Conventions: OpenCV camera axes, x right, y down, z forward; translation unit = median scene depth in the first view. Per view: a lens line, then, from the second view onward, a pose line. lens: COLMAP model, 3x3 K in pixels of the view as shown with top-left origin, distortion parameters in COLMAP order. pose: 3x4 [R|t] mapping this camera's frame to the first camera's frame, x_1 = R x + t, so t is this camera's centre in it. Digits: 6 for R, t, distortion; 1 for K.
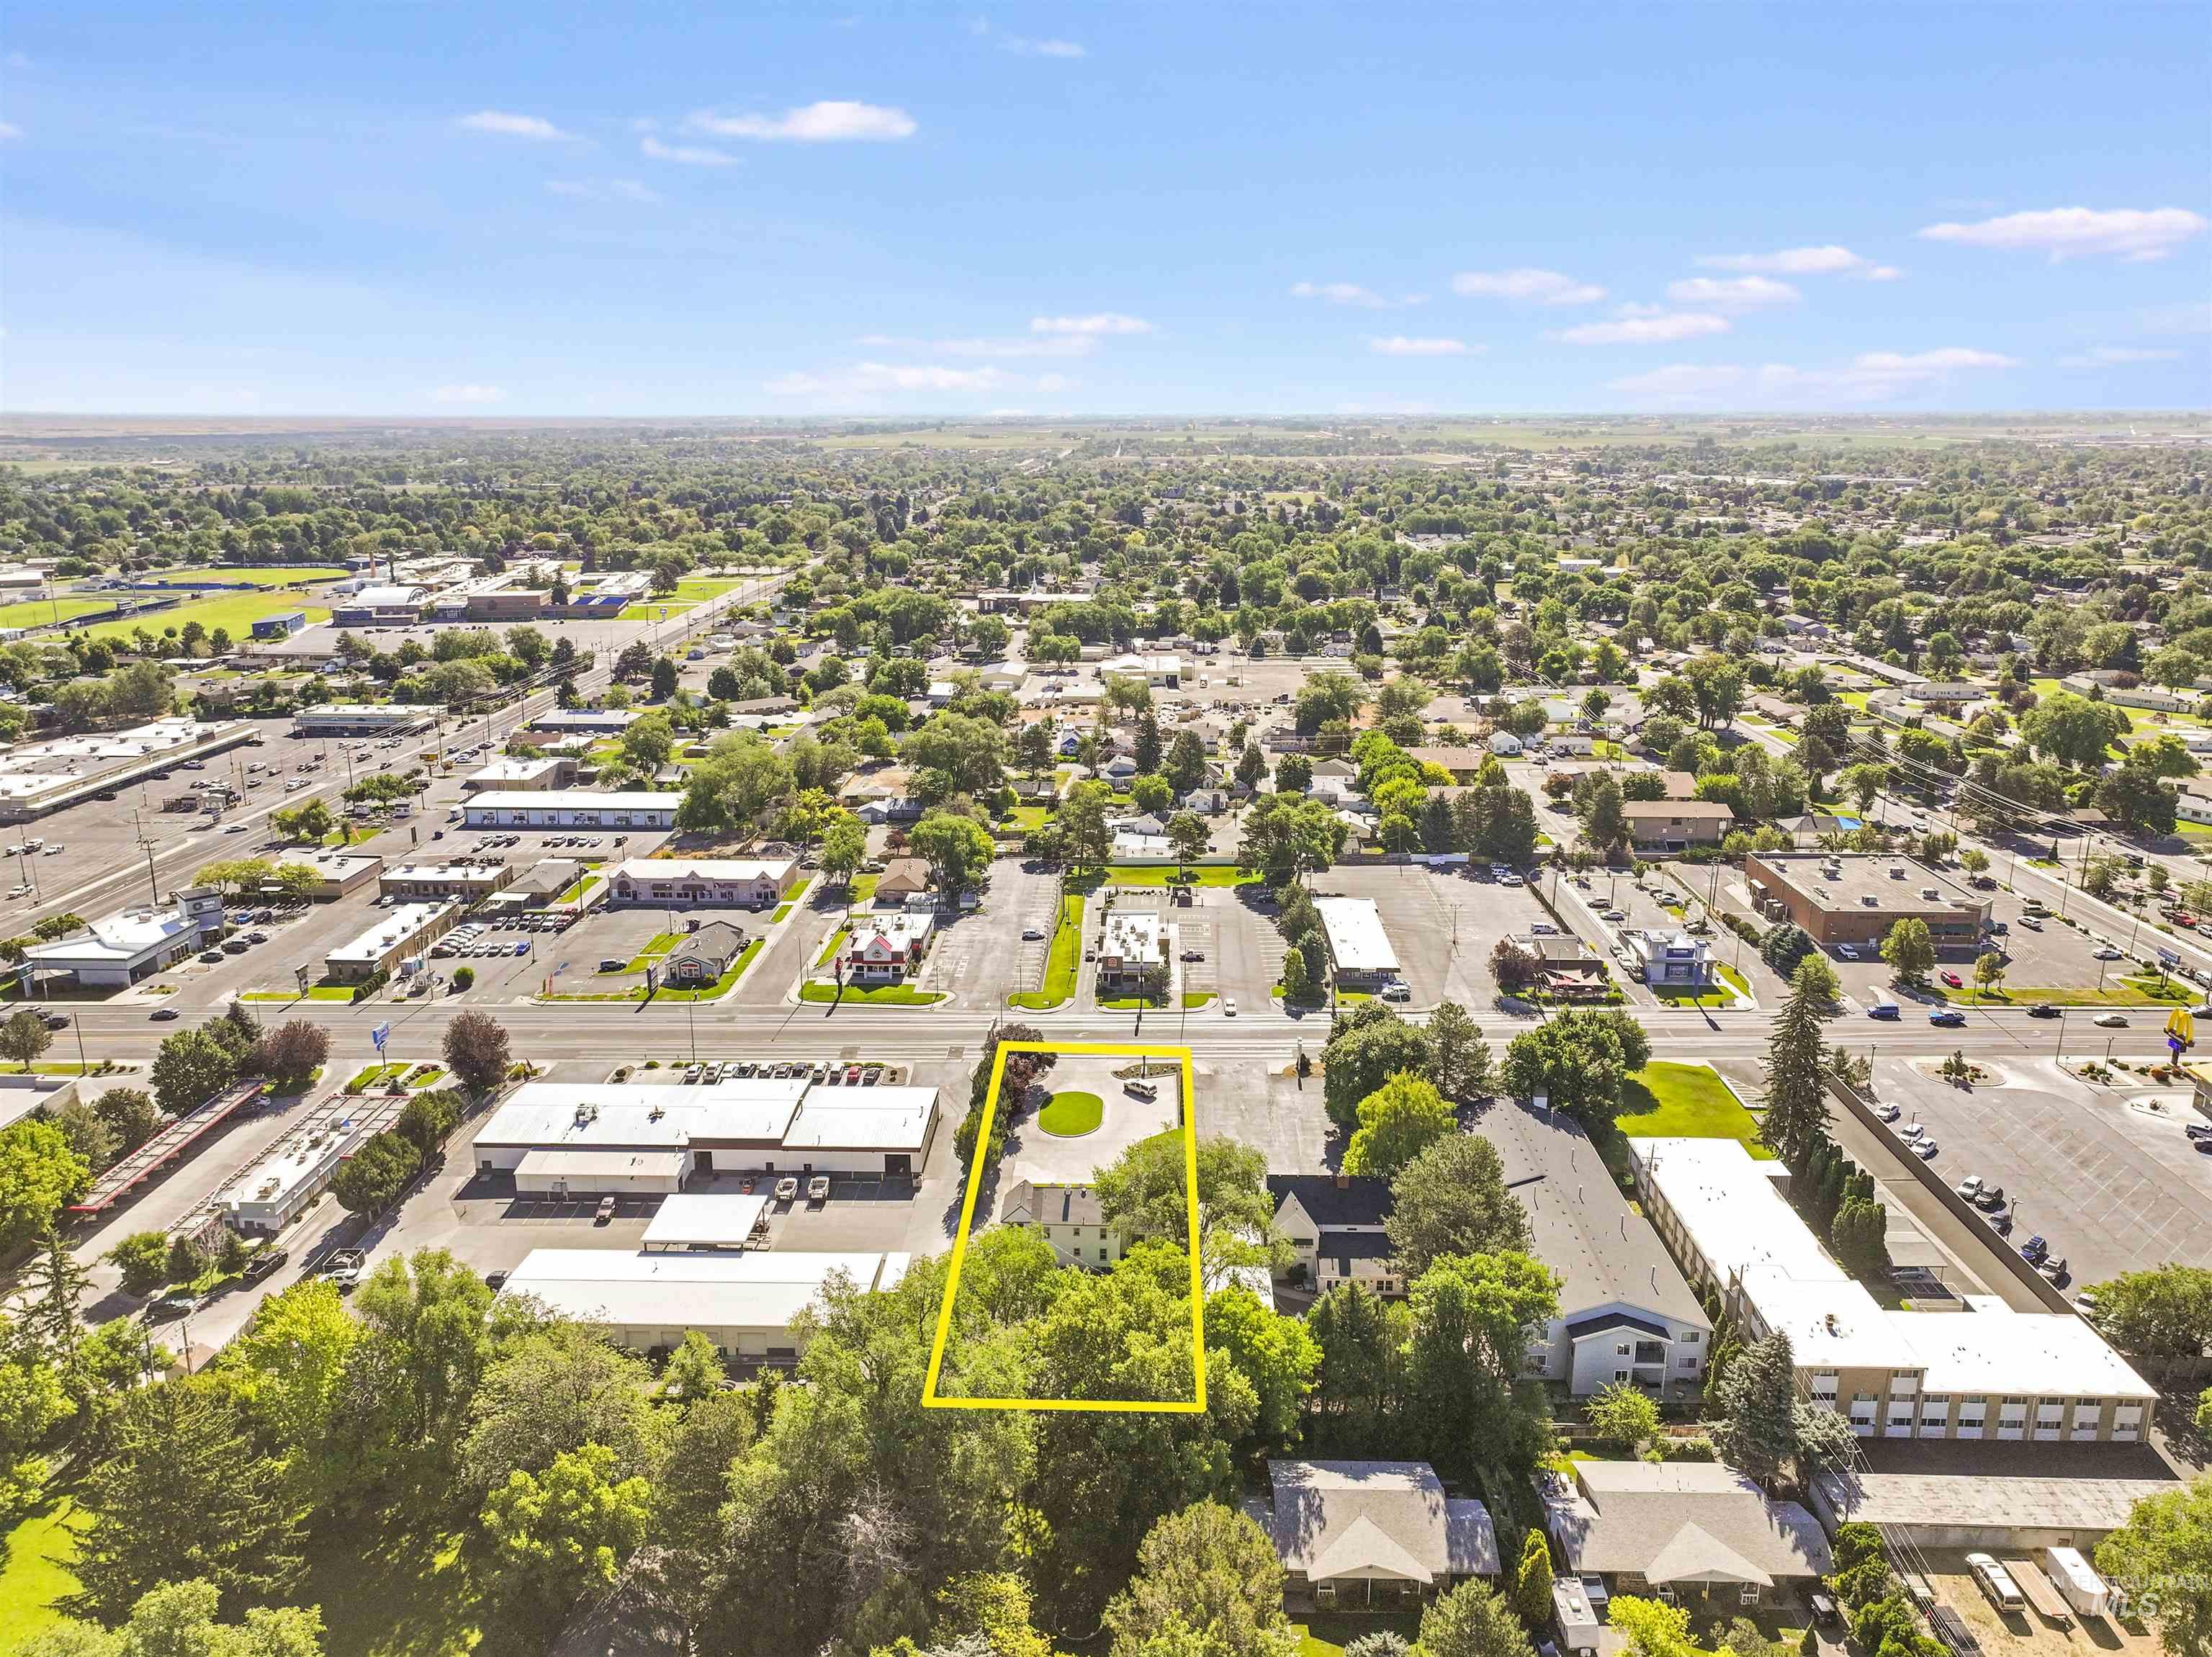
lens RADIAL K [[1543.2, 0, 1106.0], [0, 1543.2, 828.5], [0, 0, 1]] dist [0.006479, 0.000339]
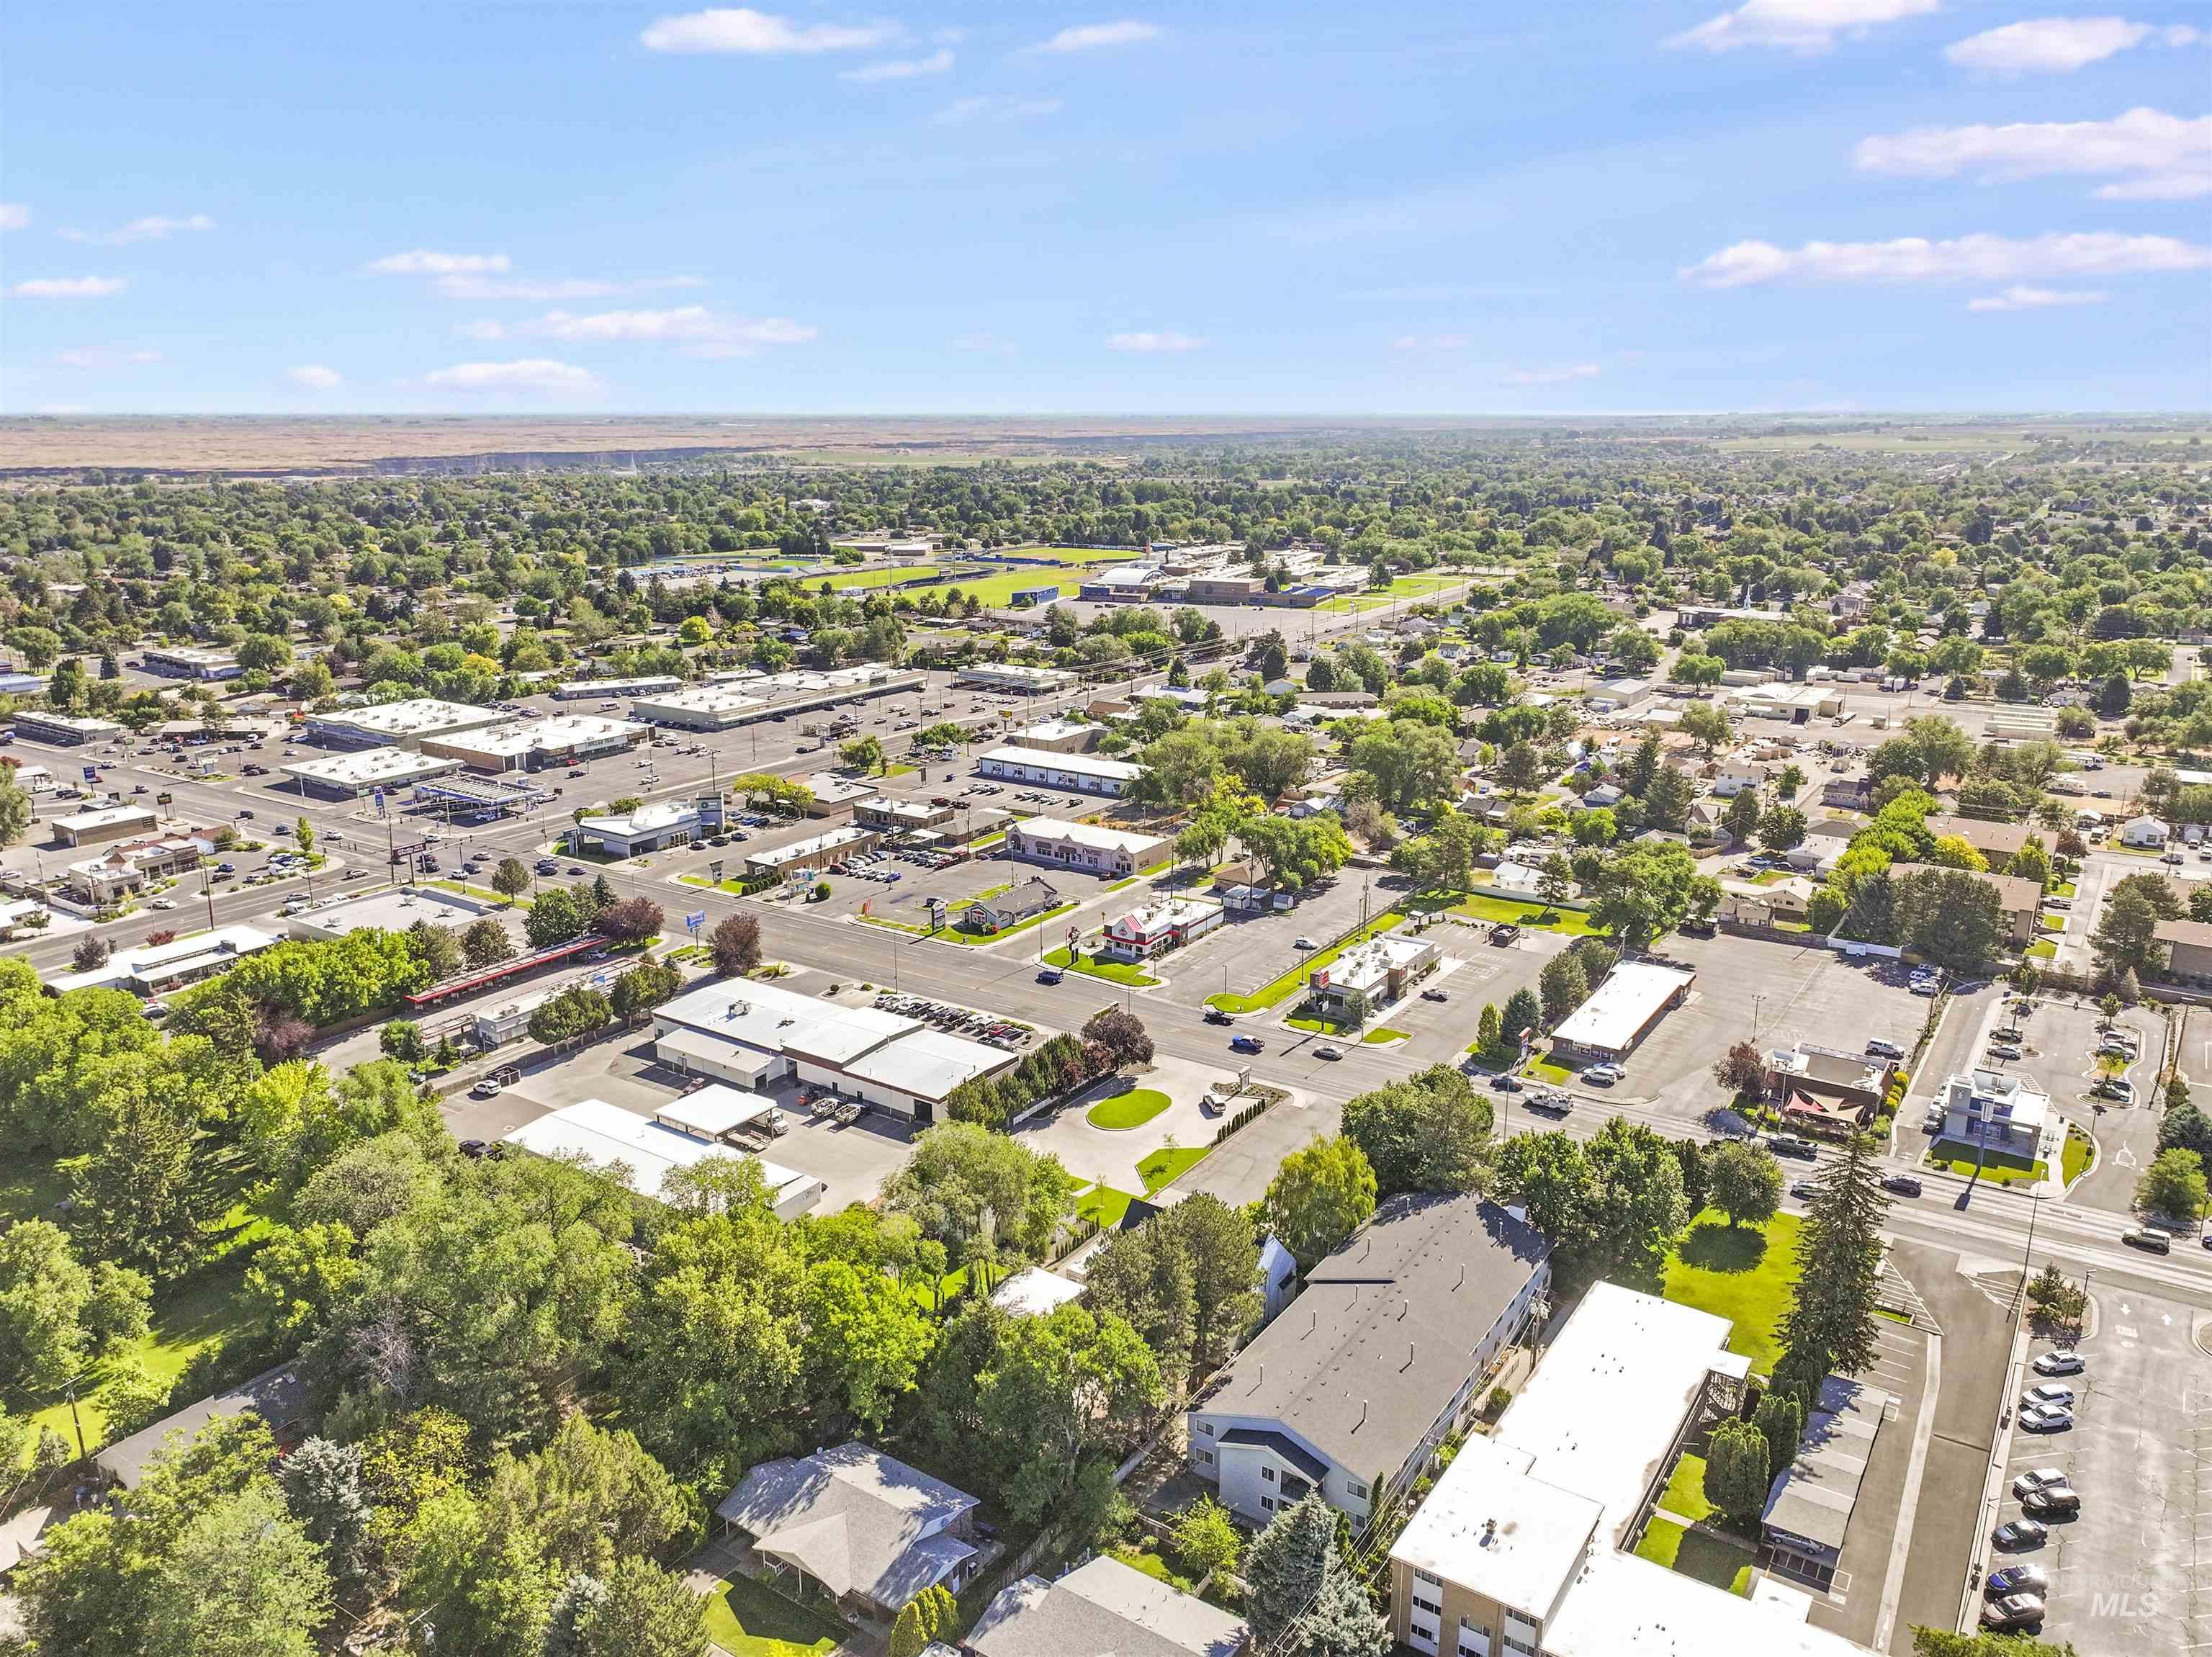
lens RADIAL K [[1556.1, 0, 1106.0], [0, 1556.1, 828.5], [0, 0, 1]] dist [0.006989, 0.002747]
pose [[0.843089, 0.135715, -0.520367, 0.319324], [-0.137202, 0.989893, 0.035879, -0.019008], [0.519977, 0.041147, 0.853188, 0.092977]]
